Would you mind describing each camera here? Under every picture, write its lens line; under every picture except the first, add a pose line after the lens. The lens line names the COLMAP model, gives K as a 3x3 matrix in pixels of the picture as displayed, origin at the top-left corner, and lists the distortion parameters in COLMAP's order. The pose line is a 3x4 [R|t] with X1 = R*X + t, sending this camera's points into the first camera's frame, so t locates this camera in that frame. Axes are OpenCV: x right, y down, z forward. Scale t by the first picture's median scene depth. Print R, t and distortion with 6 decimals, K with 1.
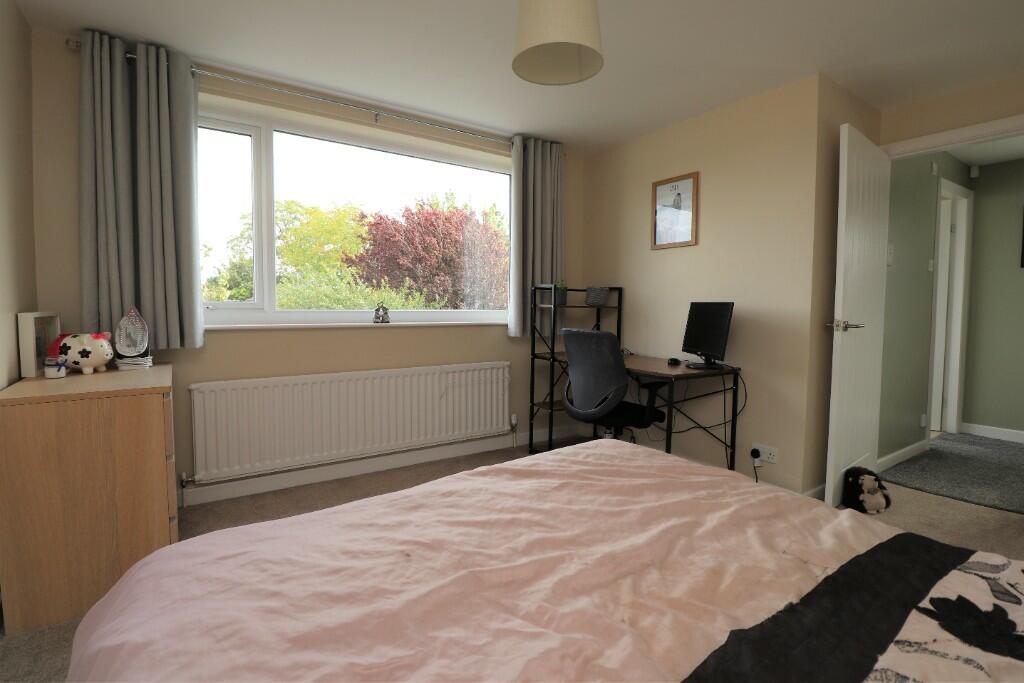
lens RADIAL K [[485.1, 0, 513.7], [0, 485.1, 332.9], [0, 0, 1]] dist [0.002966, -0.012798]
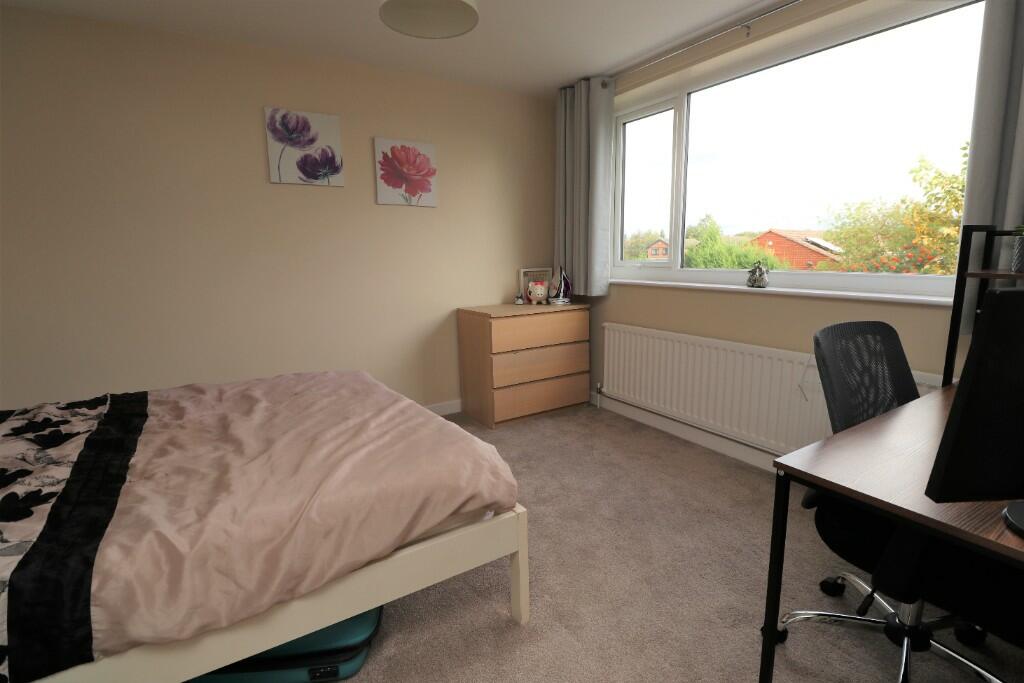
lens RADIAL K [[485.1, 0, 513.7], [0, 485.1, 332.9], [0, 0, 1]] dist [0.002966, -0.012798]
pose [[-0.038328, 0.157081, -0.986842, 0.694650], [-0.043729, 0.986358, 0.158703, -0.070621], [0.998308, 0.049236, -0.030936, 0.773743]]
